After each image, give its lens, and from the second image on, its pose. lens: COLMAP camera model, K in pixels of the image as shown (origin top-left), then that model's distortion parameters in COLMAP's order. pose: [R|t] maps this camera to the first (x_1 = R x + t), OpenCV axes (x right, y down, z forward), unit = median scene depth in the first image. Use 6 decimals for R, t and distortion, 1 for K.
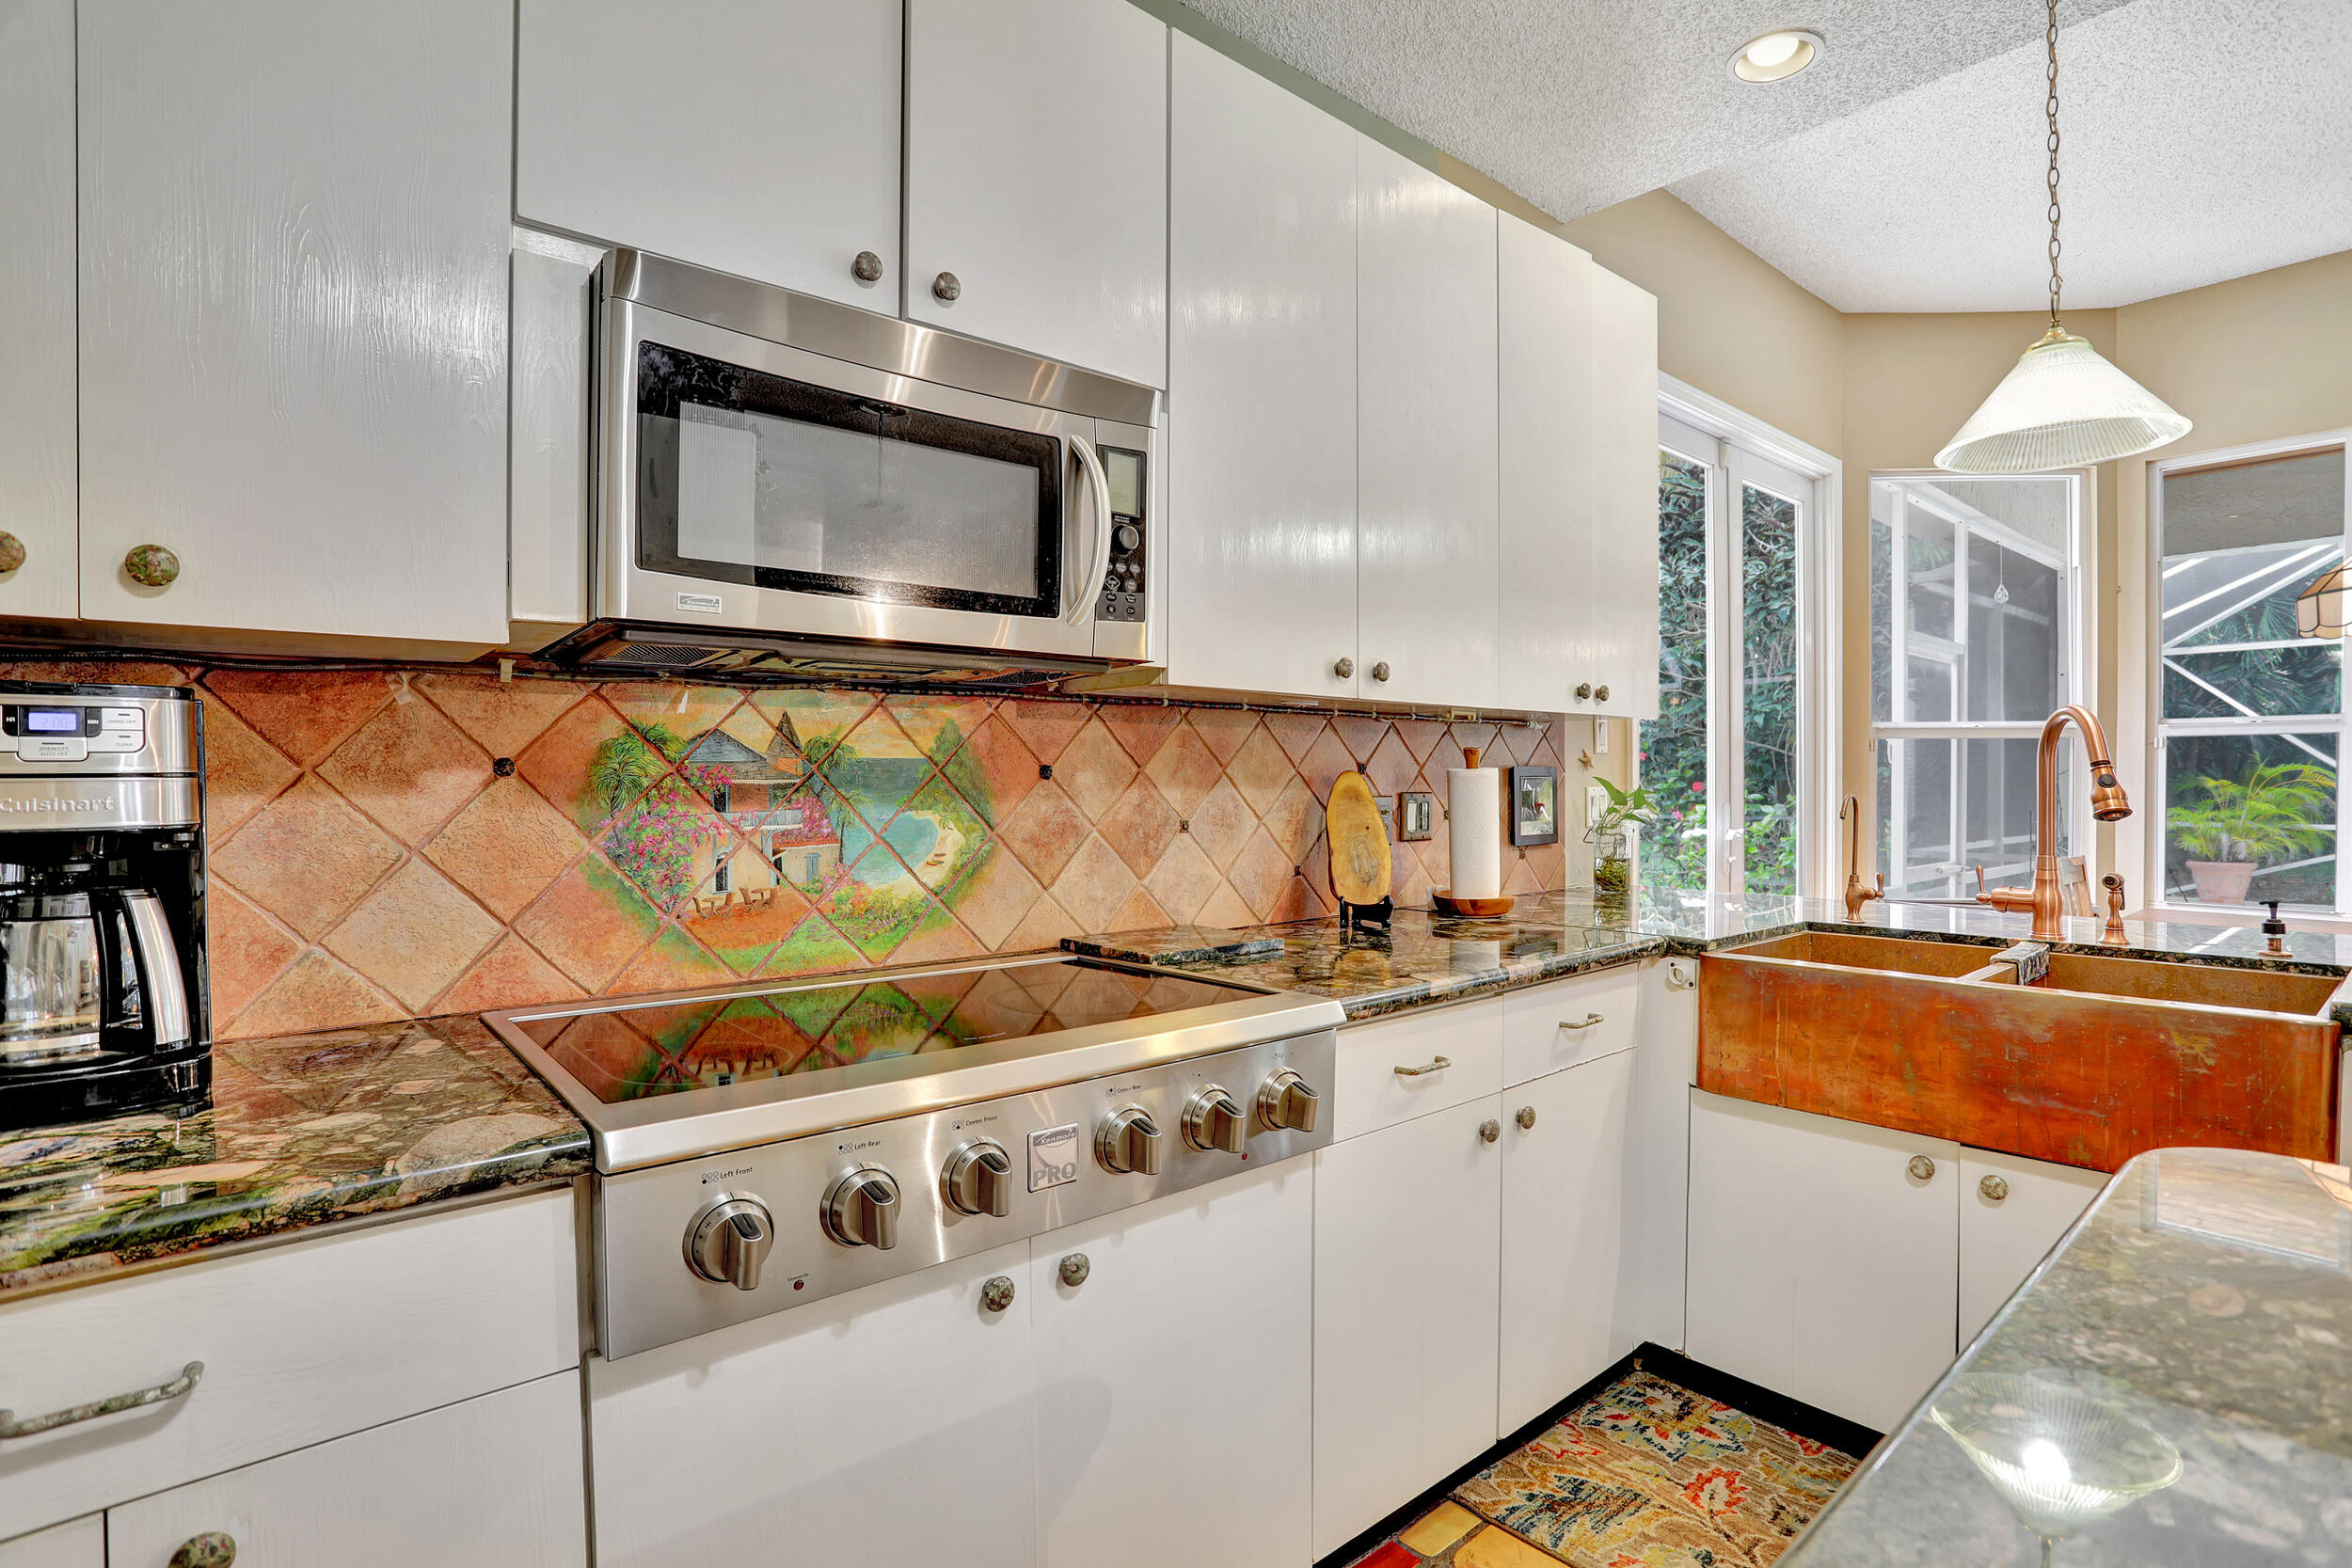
lens RADIAL K [[1137.3, 0, 1181.8], [0, 1137.3, 784.4], [0, 0, 1]] dist [-0.072052, 0.029970]
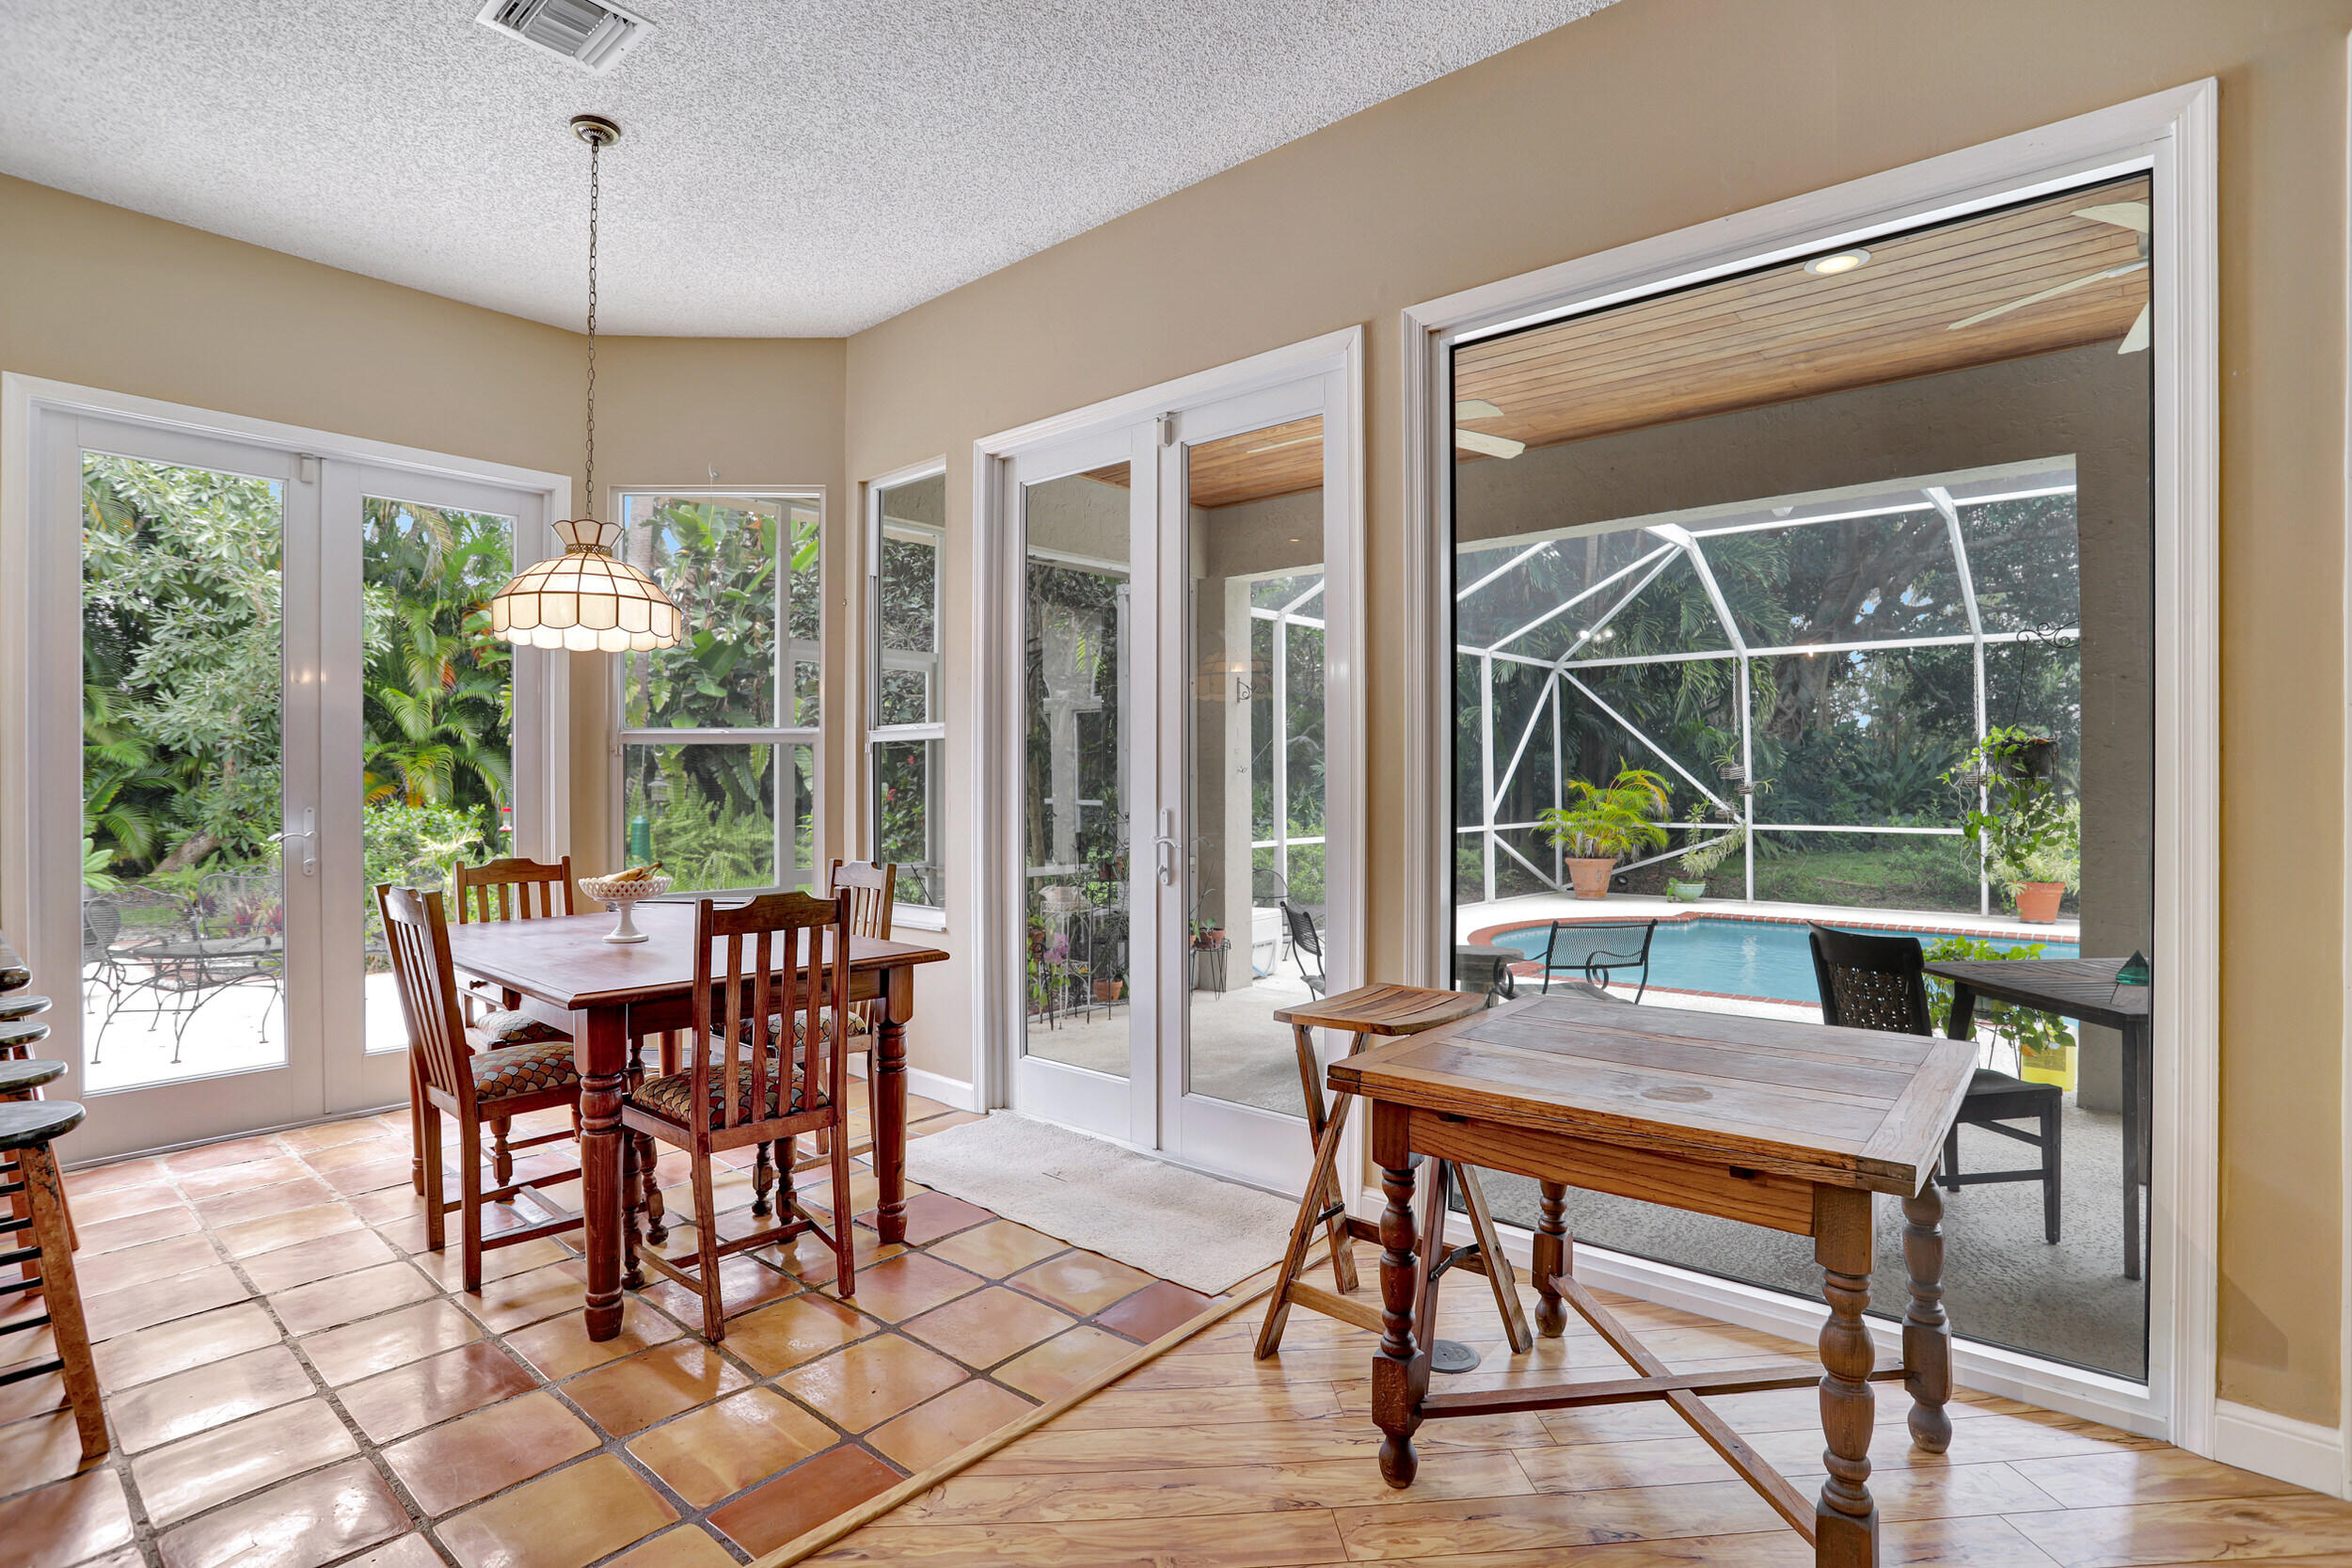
lens RADIAL K [[1137.3, 0, 1181.8], [0, 1137.3, 784.4], [0, 0, 1]] dist [-0.072052, 0.029970]
pose [[0.984331, -0.000441, 0.176332, 2.531457], [0.000710, 0.999999, -0.001465, -0.003433], [-0.176331, 0.001568, 0.984330, -0.341480]]
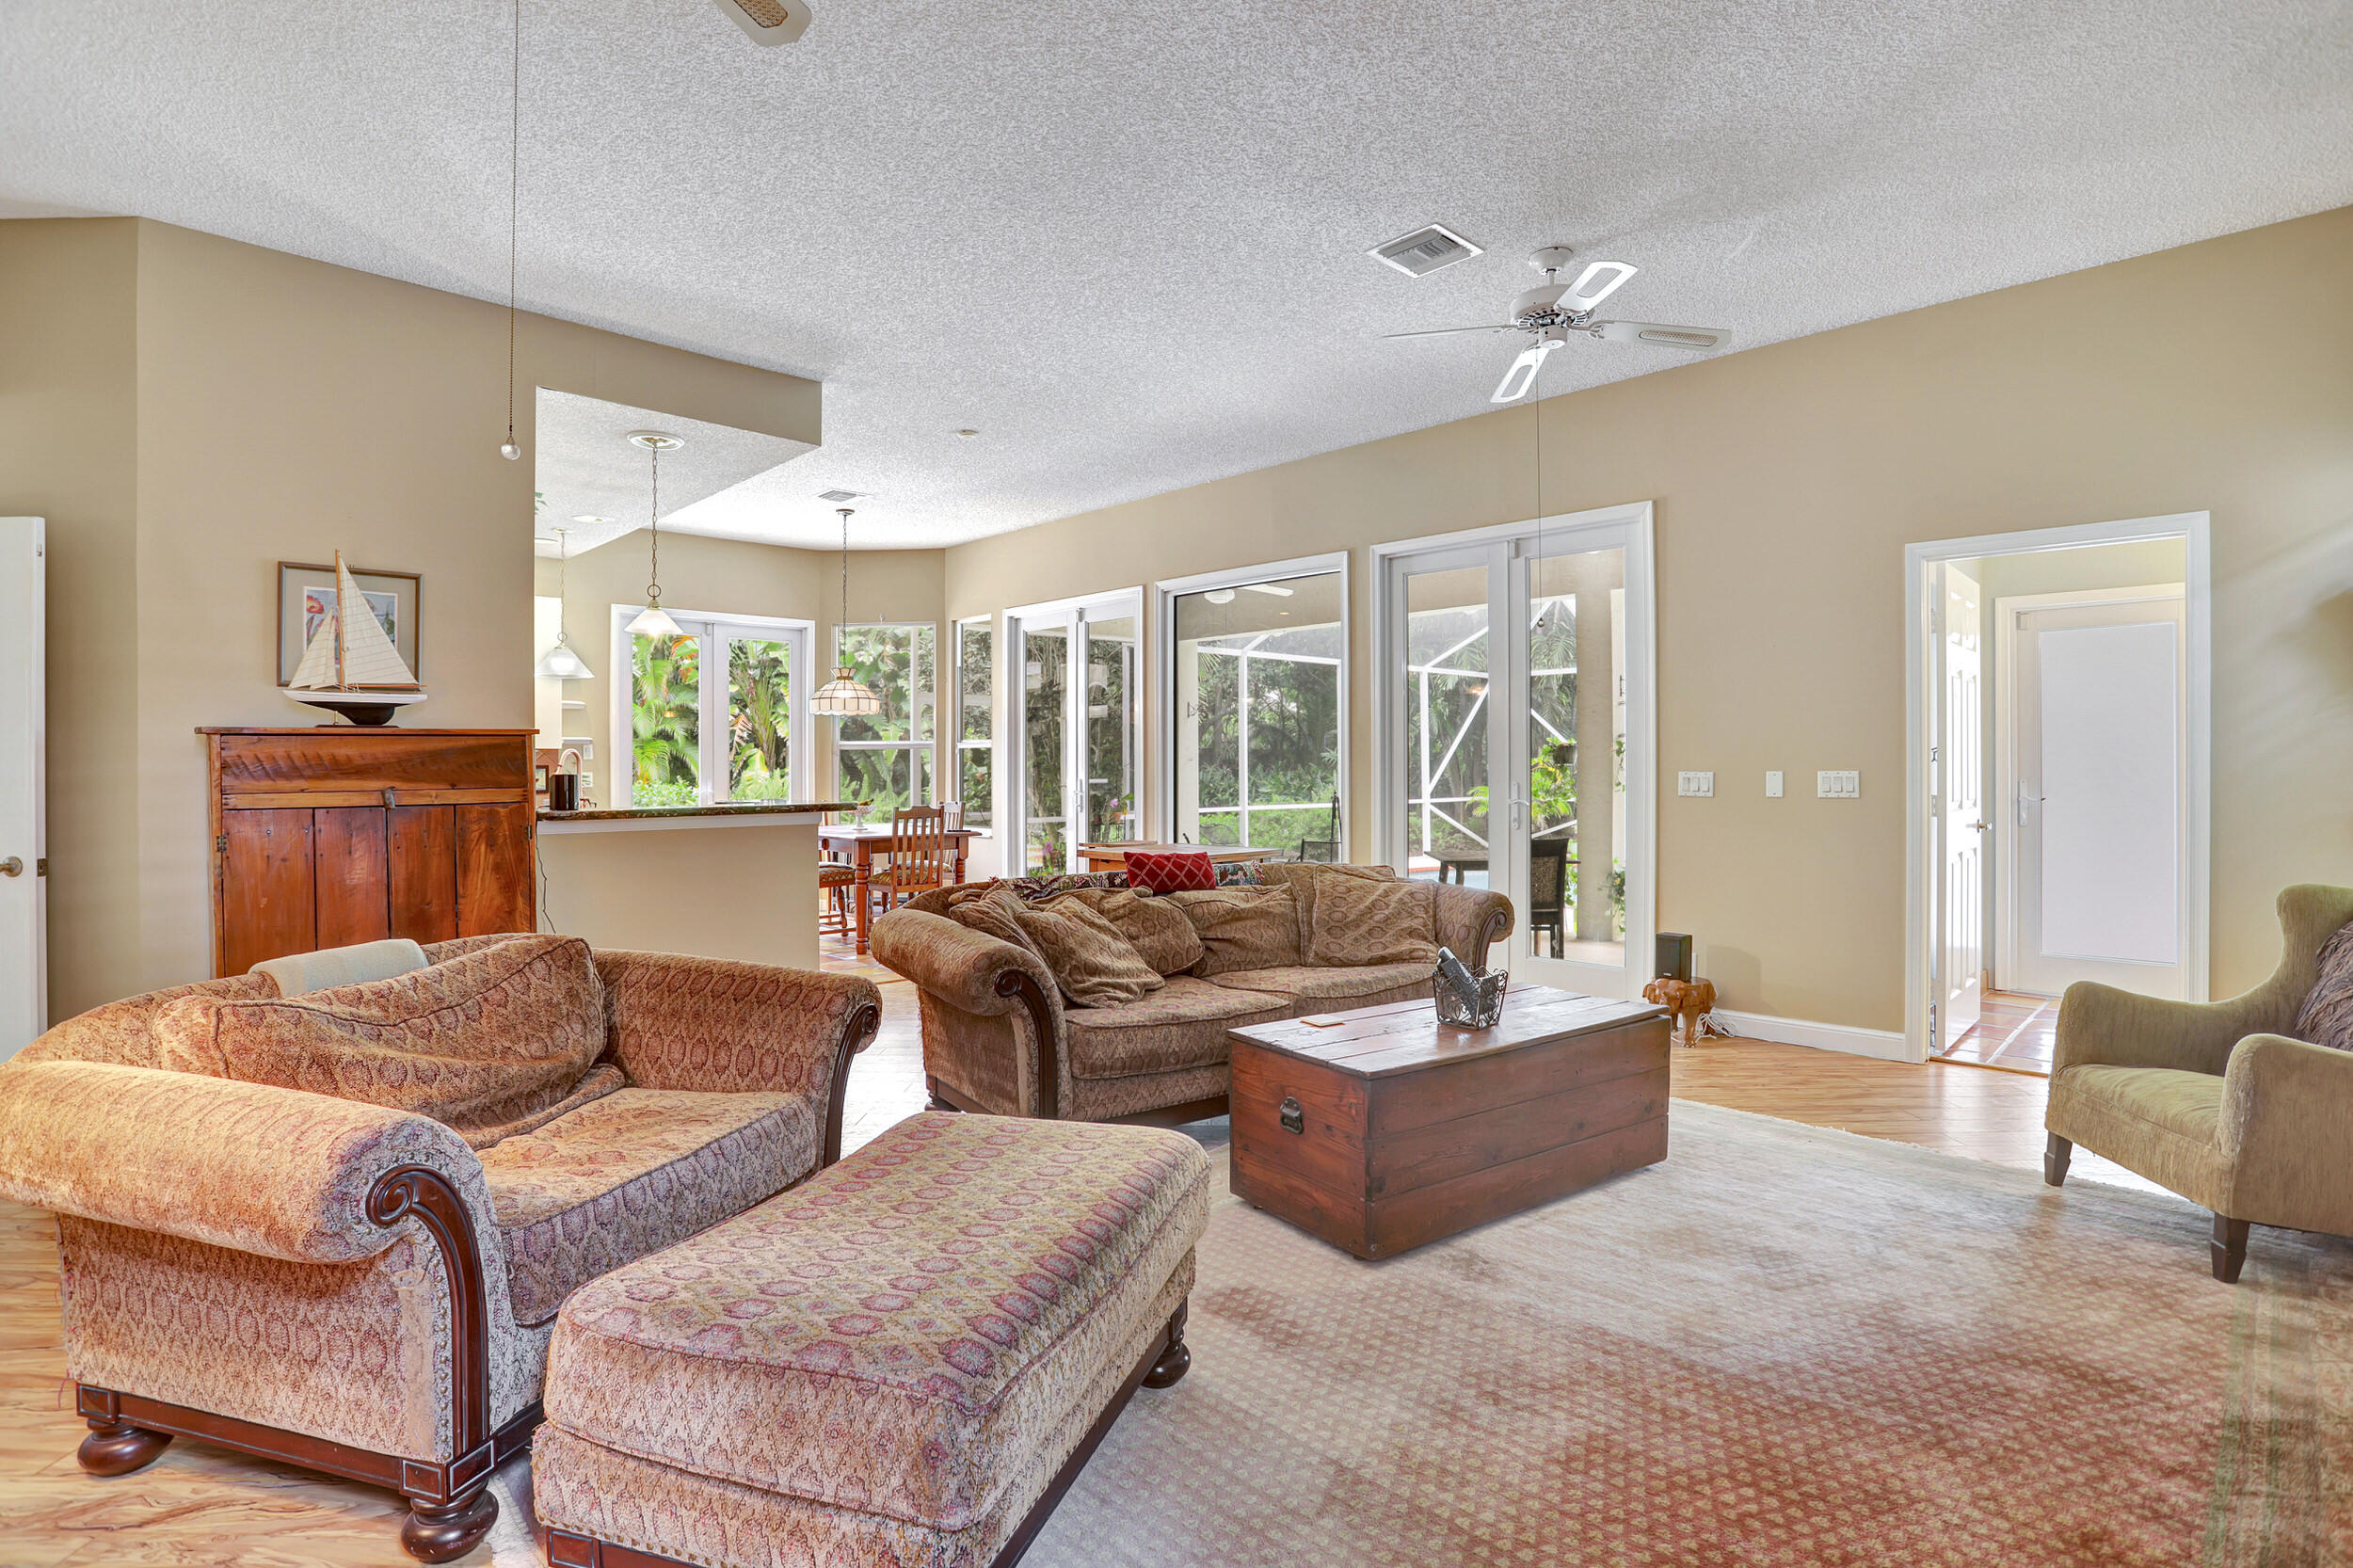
lens RADIAL K [[1137.9, 0, 1182.3], [0, 1137.9, 784.4], [0, 0, 1]] dist [-0.072052, 0.029970]
pose [[0.996749, -0.003172, 0.080508, 2.924859], [0.002177, 0.999920, 0.012448, -0.000574], [-0.080541, -0.012232, 0.996676, -3.218397]]
